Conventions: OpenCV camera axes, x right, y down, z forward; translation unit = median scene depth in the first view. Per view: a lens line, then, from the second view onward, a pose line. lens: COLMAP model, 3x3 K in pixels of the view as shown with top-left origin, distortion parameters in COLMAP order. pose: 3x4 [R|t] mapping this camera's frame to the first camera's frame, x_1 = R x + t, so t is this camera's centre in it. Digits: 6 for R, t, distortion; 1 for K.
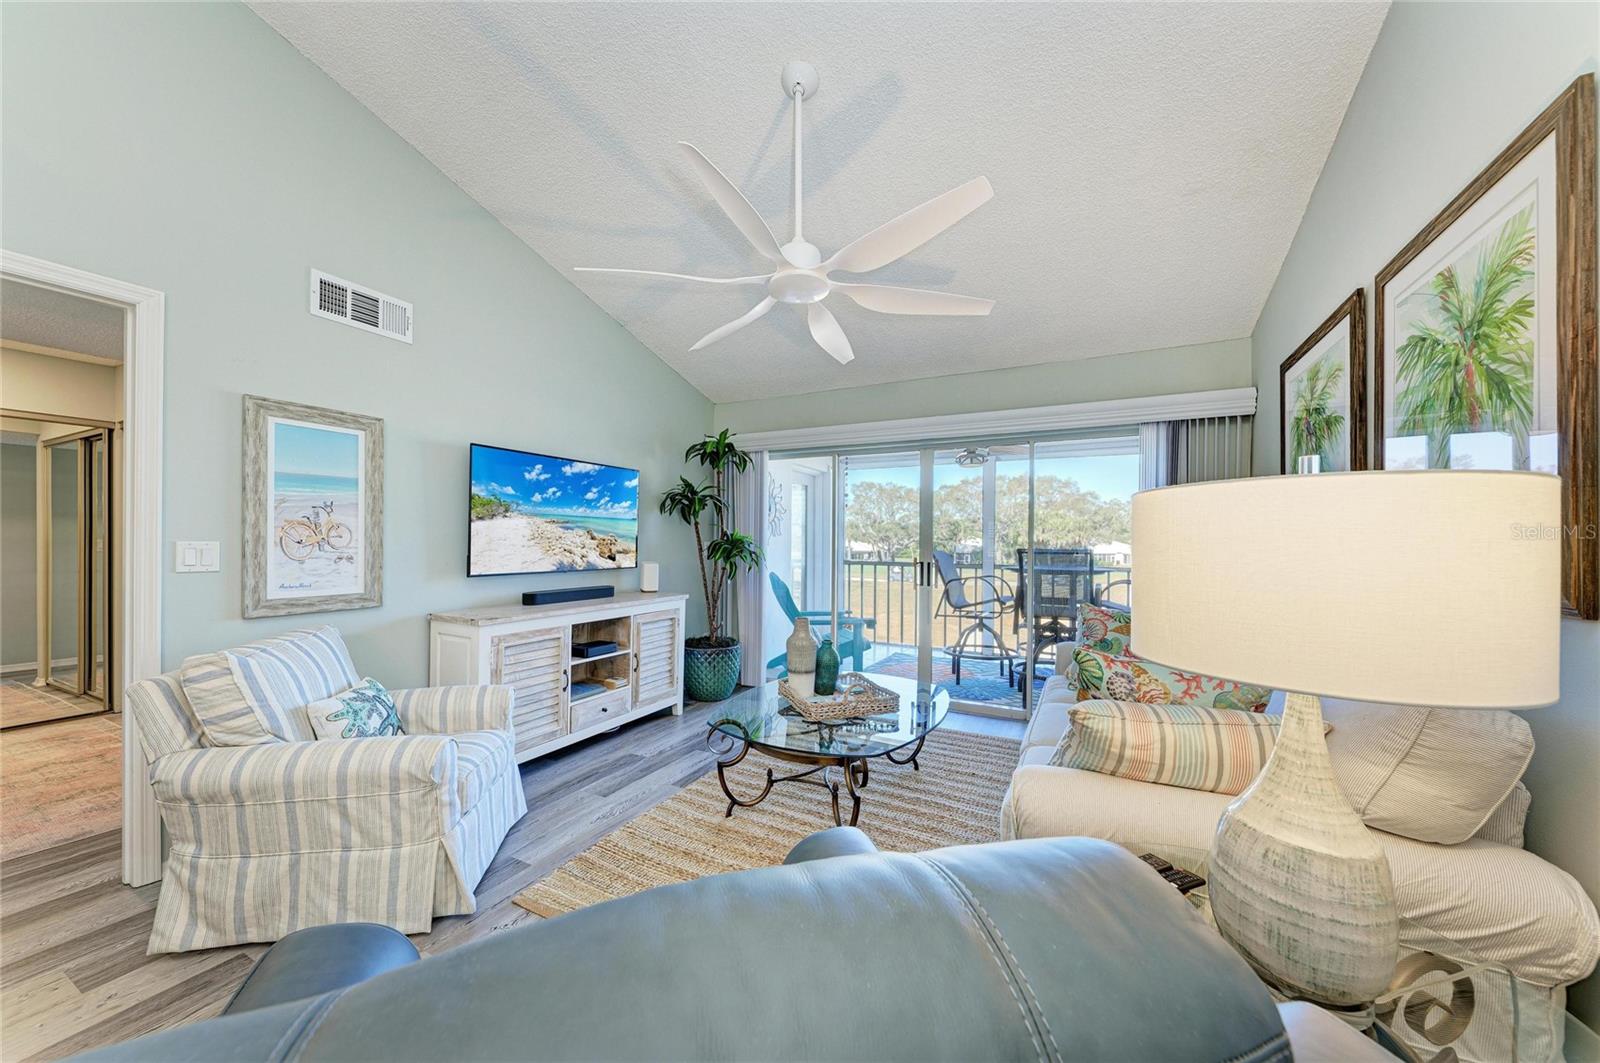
lens RADIAL K [[552.6, 0, 810.0], [0, 552.6, 544.4], [0, 0, 1]] dist [0.005277, -0.001751]
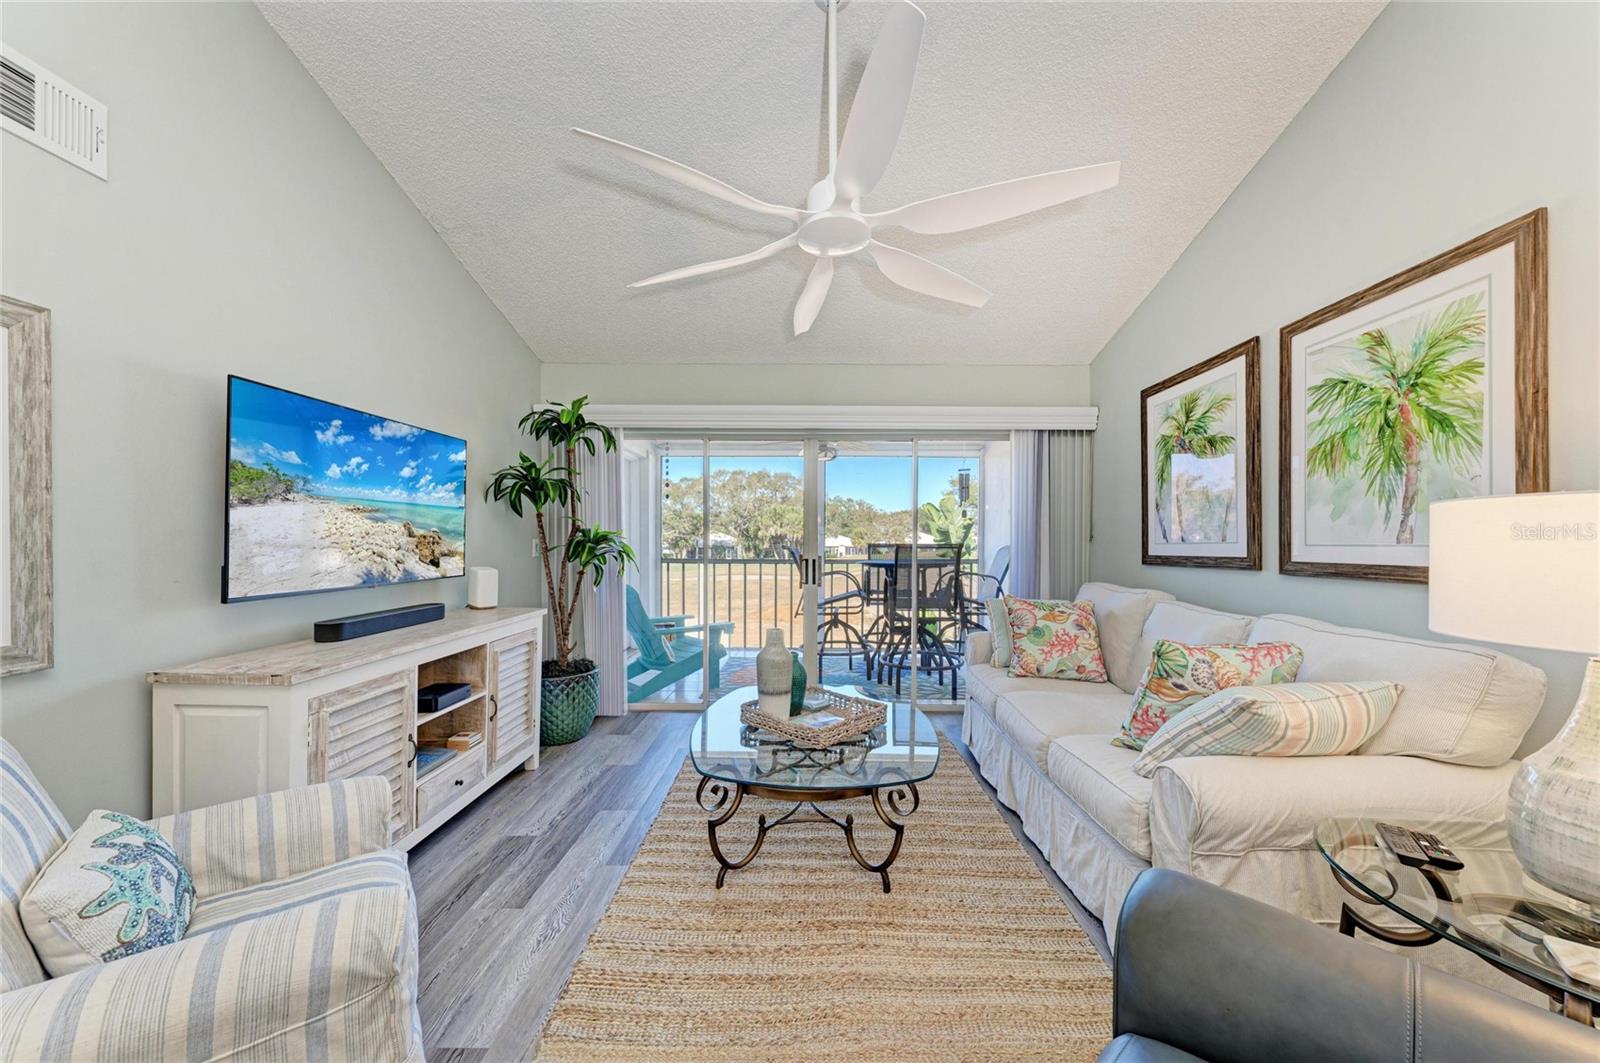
lens RADIAL K [[574.8, 0, 807.6], [0, 574.8, 544.1], [0, 0, 1]] dist [0.015015, -0.005396]
pose [[0.896694, -0.010167, 0.442535, -0.301826], [0.006181, 0.999926, 0.010448, -0.004769], [-0.442608, -0.006633, 0.896691, 0.157254]]
